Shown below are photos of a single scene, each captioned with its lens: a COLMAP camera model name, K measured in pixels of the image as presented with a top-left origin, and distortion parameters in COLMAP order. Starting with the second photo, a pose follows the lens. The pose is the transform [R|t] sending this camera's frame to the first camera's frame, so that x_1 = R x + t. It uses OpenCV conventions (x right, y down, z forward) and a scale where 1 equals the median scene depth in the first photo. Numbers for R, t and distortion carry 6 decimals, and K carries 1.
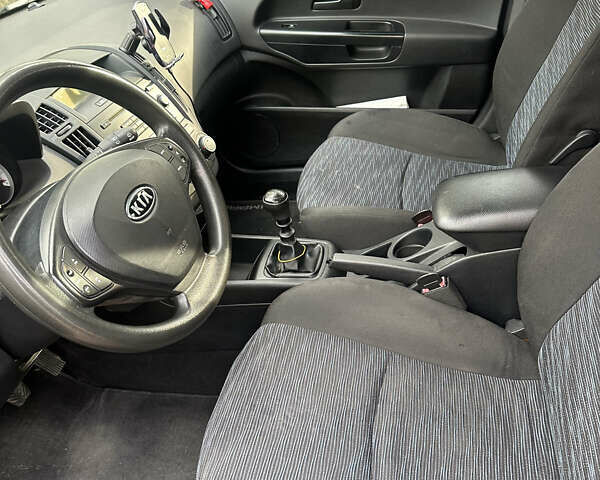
lens RADIAL K [[564.6, 0, 300.0], [0, 564.6, 240.0], [0, 0, 1]] dist [0.157983, -0.322260]
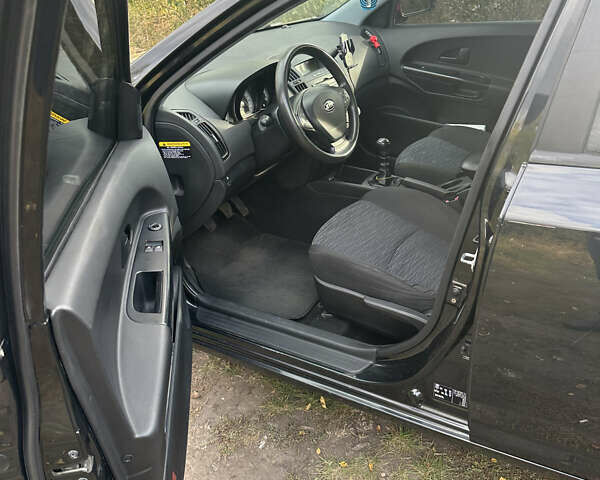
lens RADIAL K [[564.6, 0, 300.0], [0, 564.6, 240.0], [0, 0, 1]] dist [0.157983, -0.322260]
pose [[0.944149, 0.260208, -0.202176, 0.151963], [-0.278151, 0.958295, -0.065587, 0.412525], [0.176678, 0.118159, 0.977151, -0.820257]]
